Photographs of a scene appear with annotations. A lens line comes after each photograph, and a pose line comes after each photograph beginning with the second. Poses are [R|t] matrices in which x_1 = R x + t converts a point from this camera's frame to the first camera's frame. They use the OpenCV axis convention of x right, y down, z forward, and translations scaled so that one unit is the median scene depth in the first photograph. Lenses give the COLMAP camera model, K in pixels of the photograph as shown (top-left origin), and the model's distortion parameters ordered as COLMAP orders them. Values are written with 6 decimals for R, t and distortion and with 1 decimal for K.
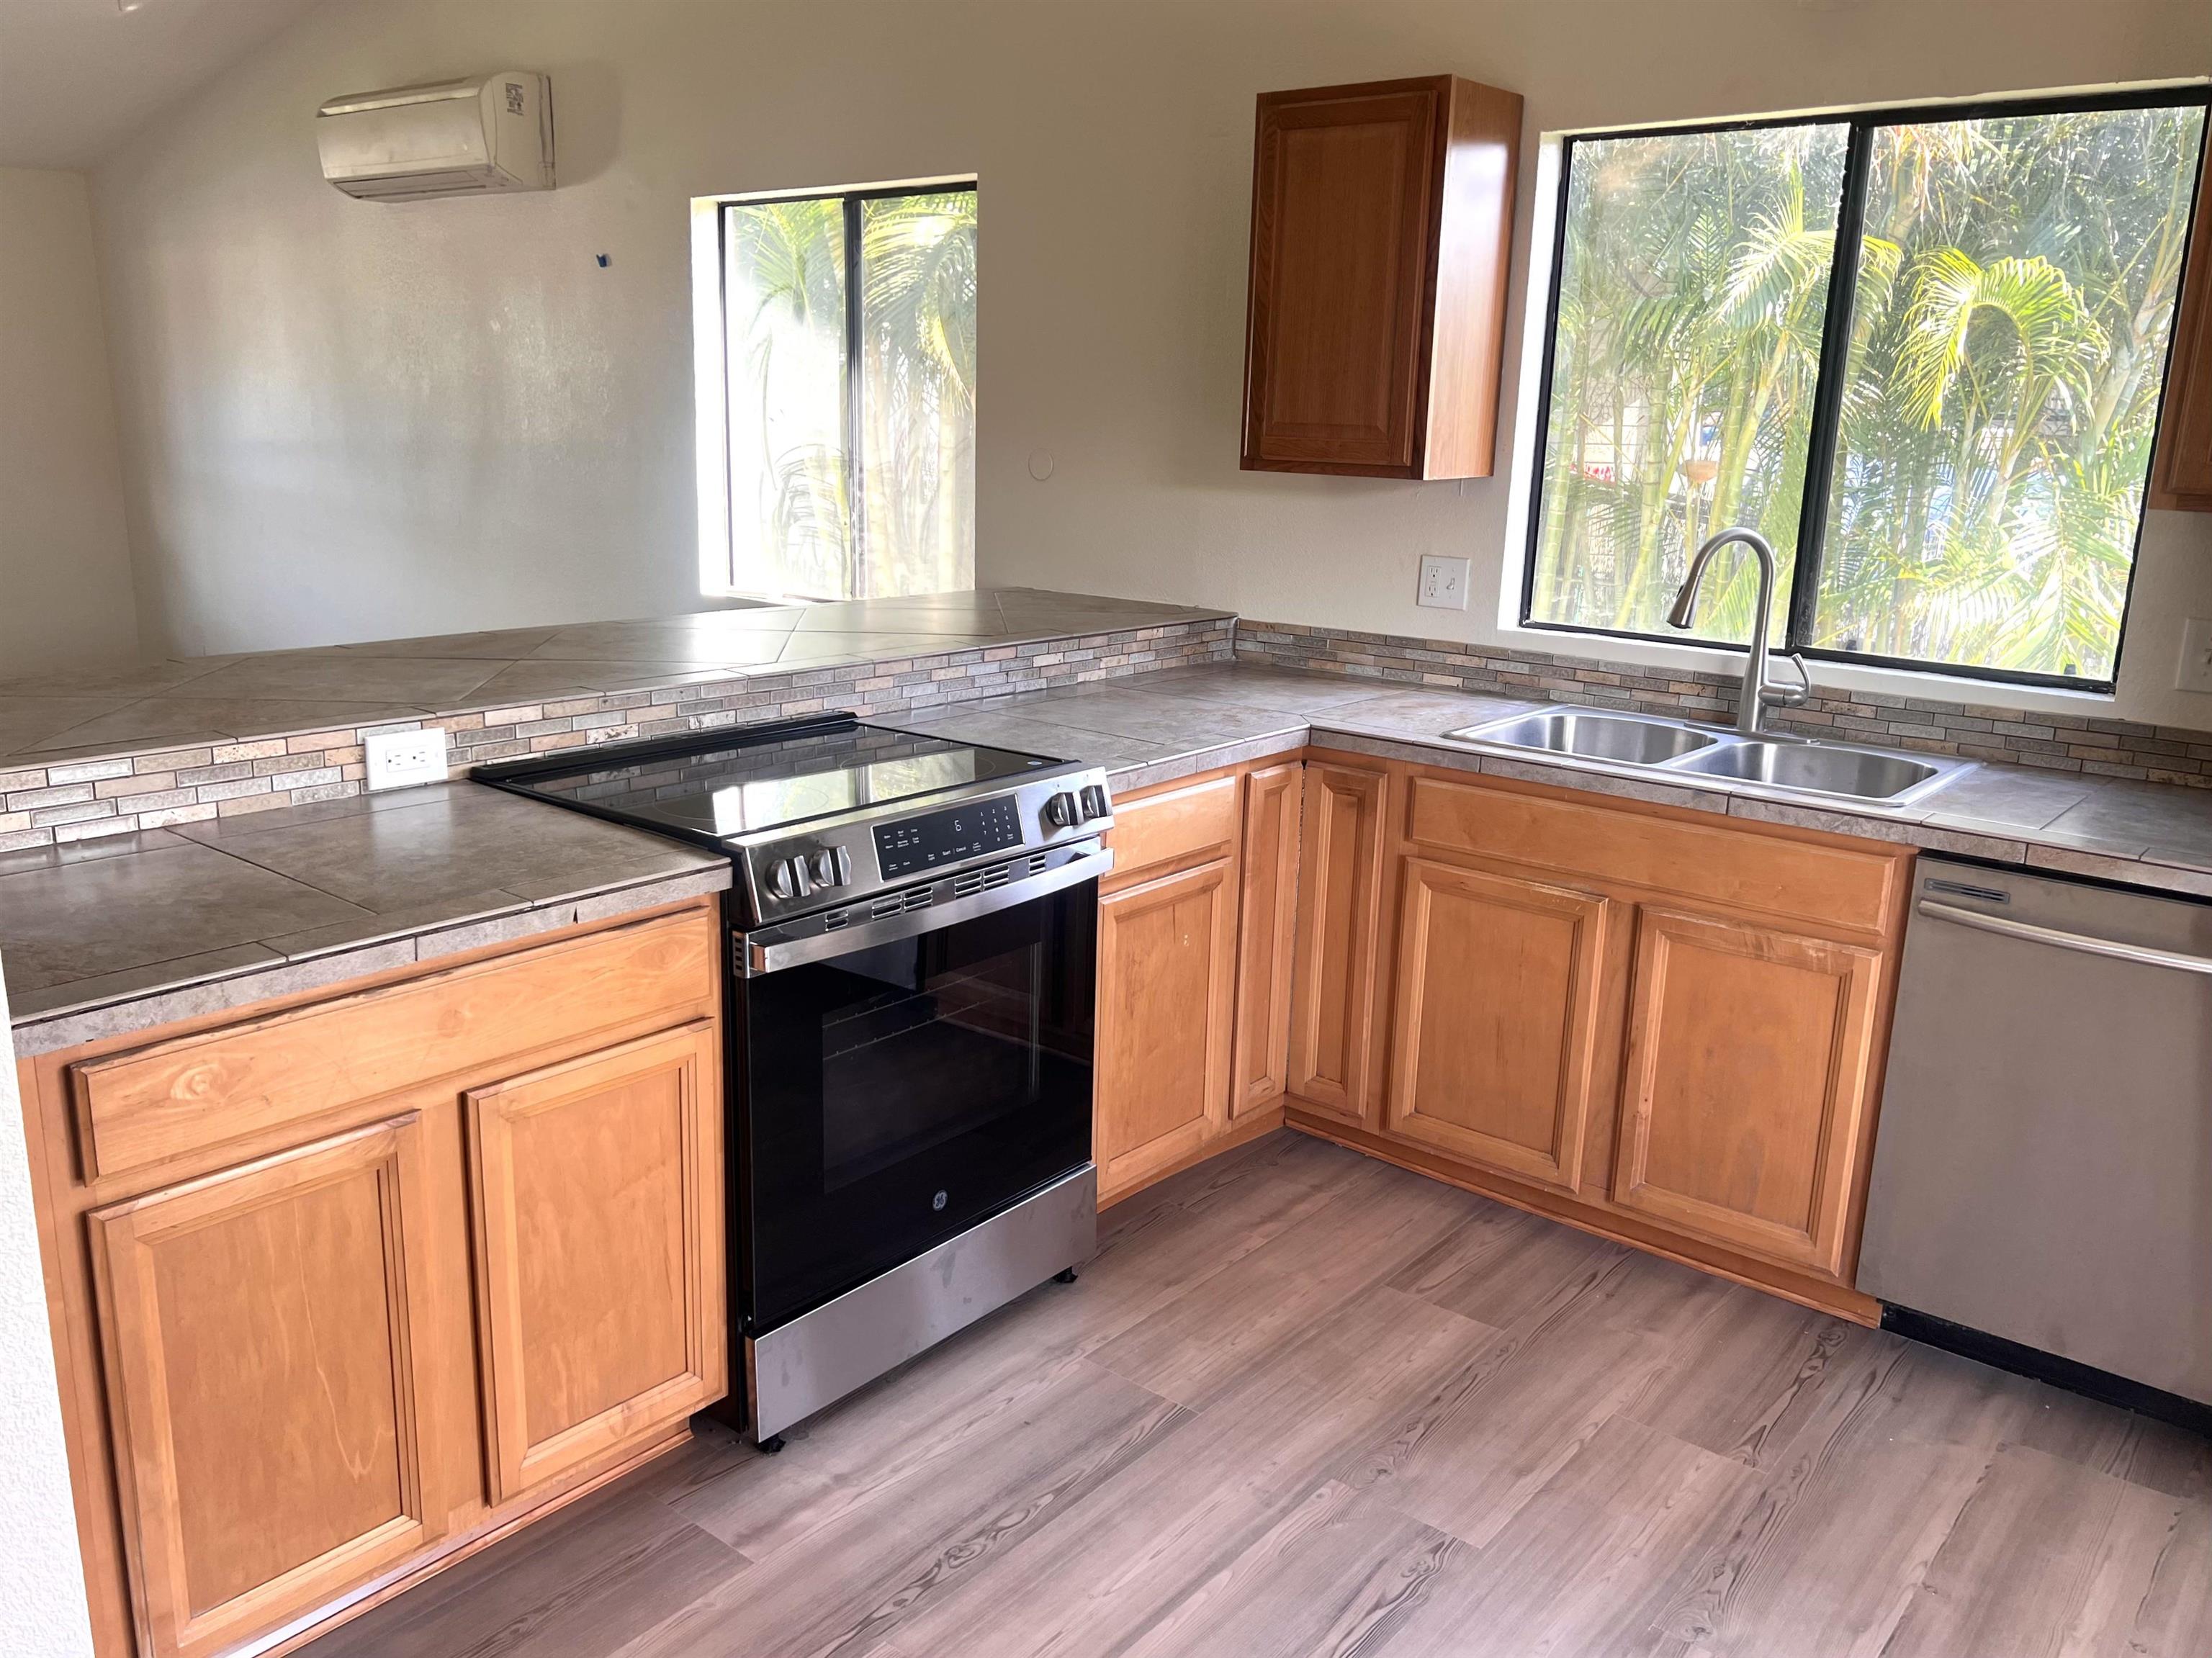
lens RADIAL K [[1722.1, 0, 1103.0], [0, 1722.1, 828.8], [0, 0, 1]] dist [0.009272, 0.013378]
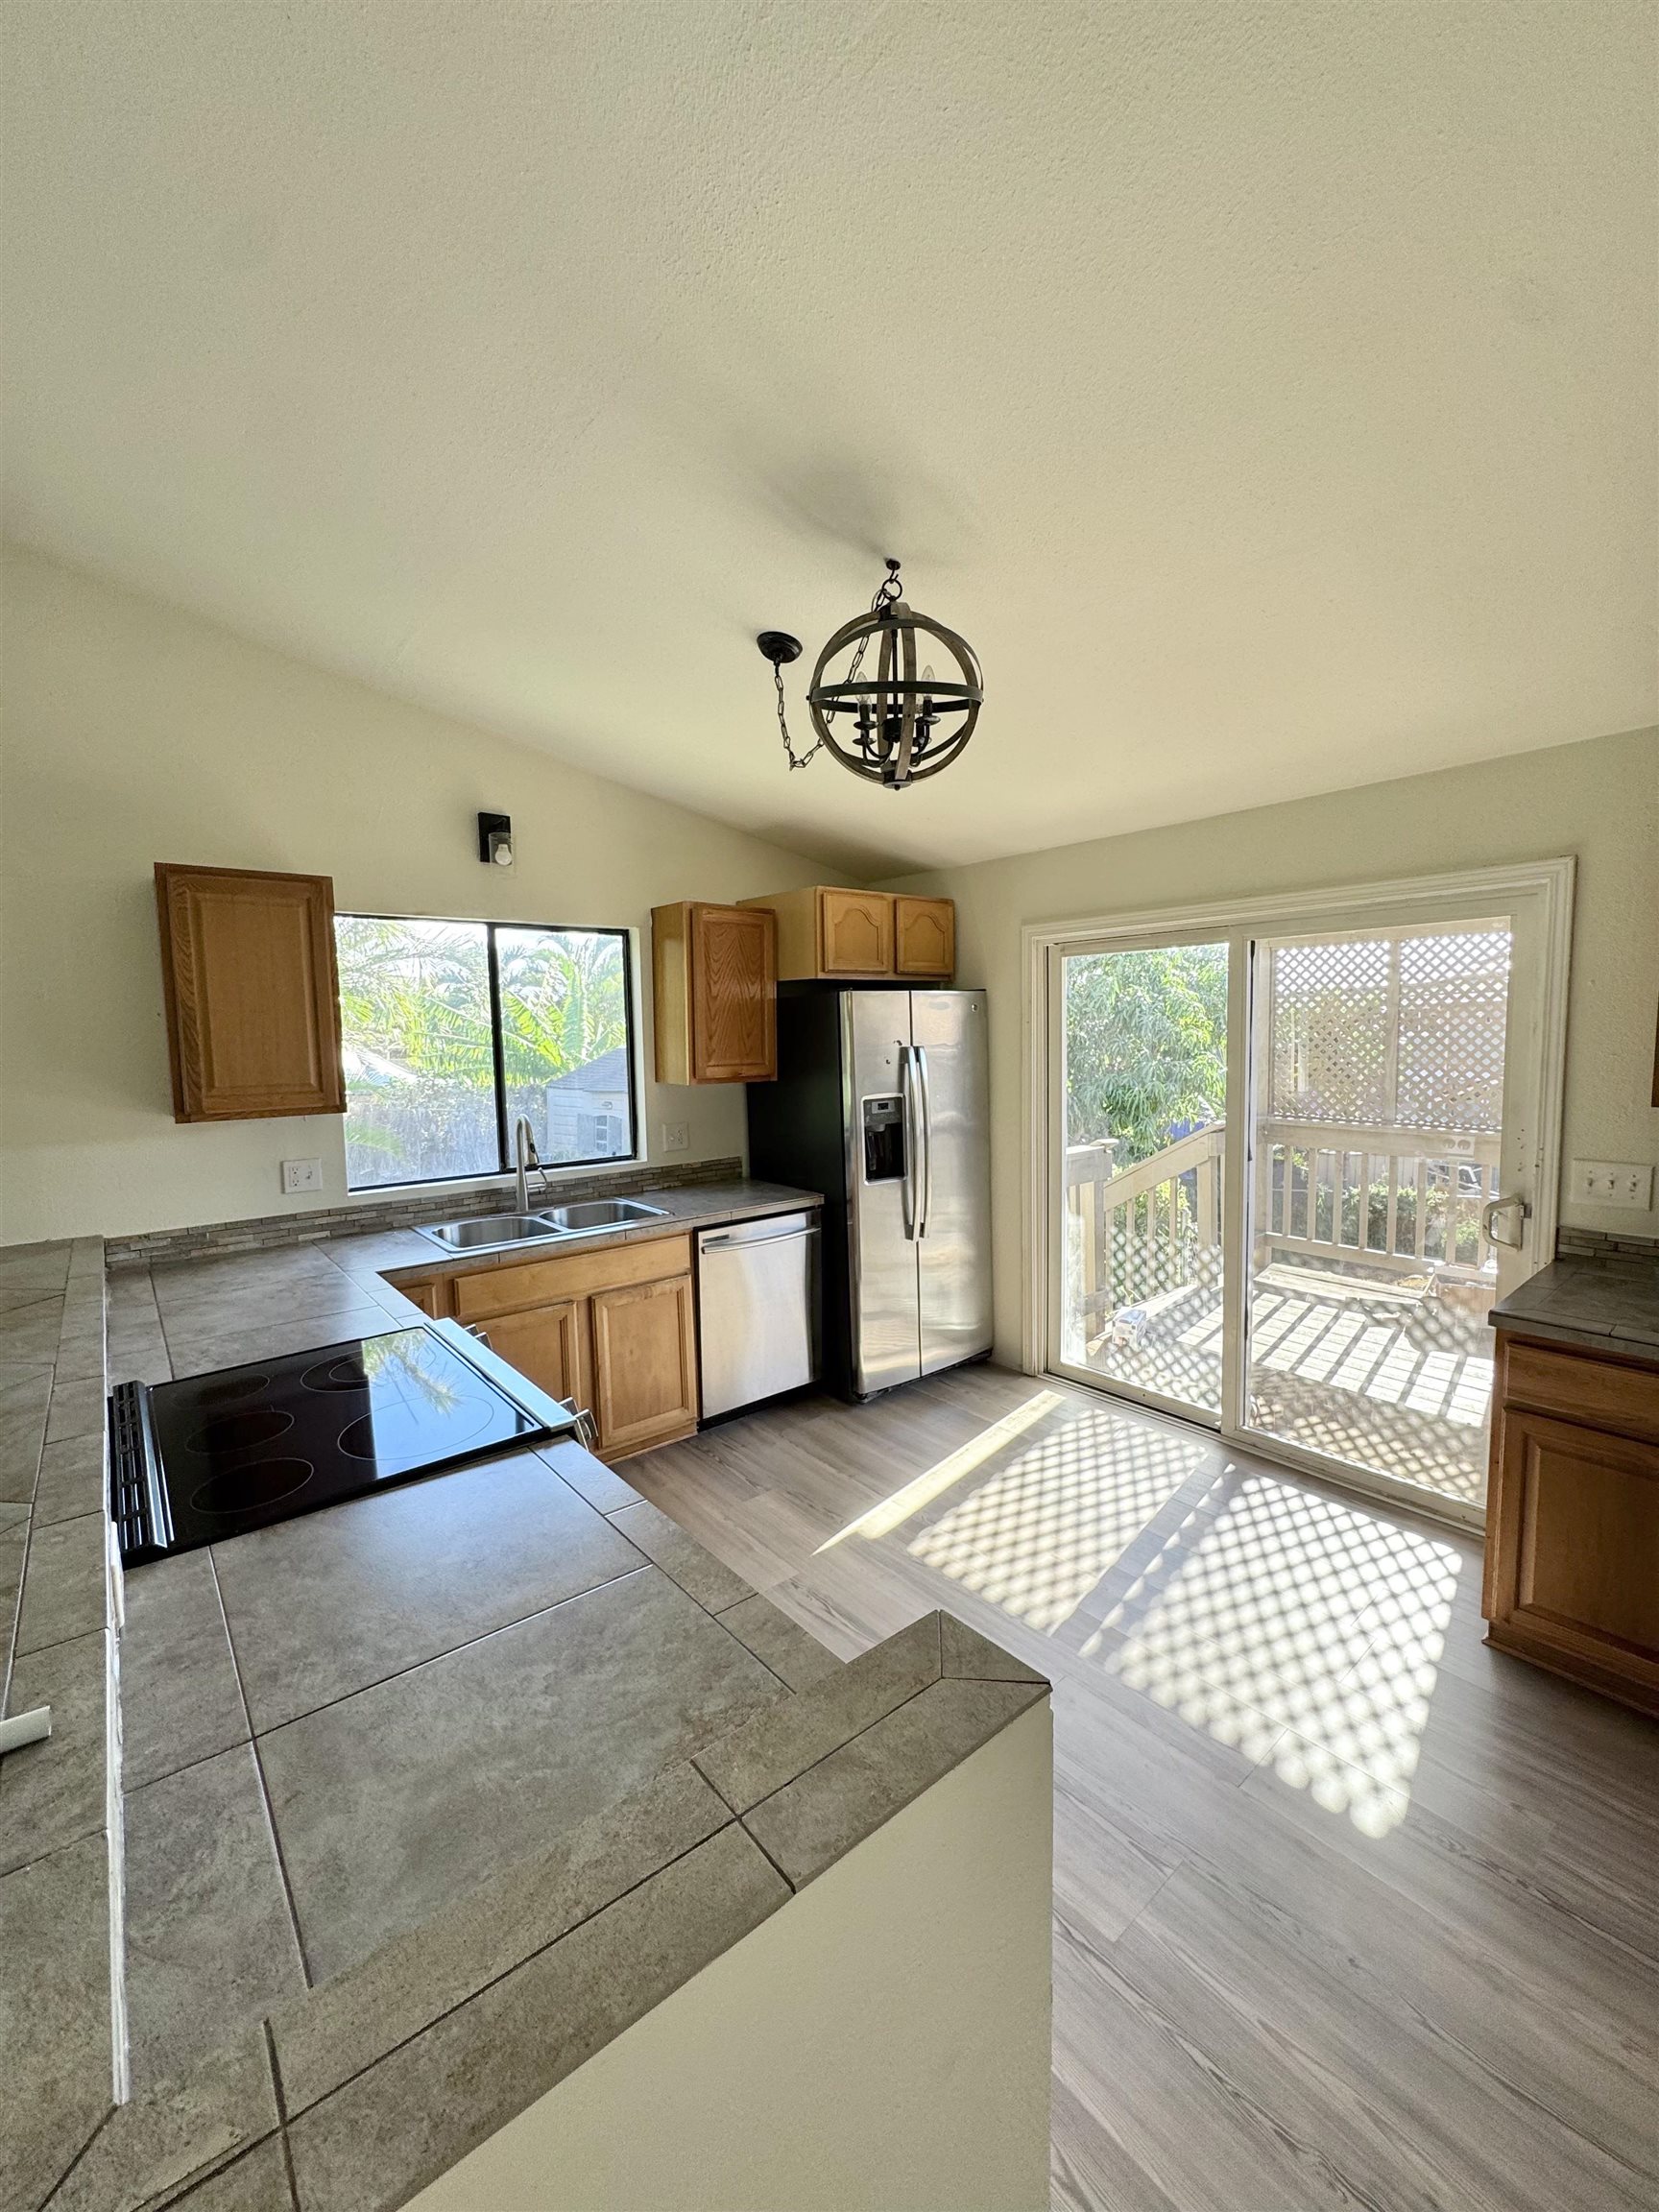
lens RADIAL K [[884.9, 0, 829.9], [0, 884.9, 1103.4], [0, 0, 1]] dist [-0.002144, 0.000212]
pose [[0.203489, -0.118070, 0.971932, -0.508033], [0.258427, 0.963975, 0.062997, -0.139948], [-0.944356, 0.238354, 0.226671, 0.363875]]
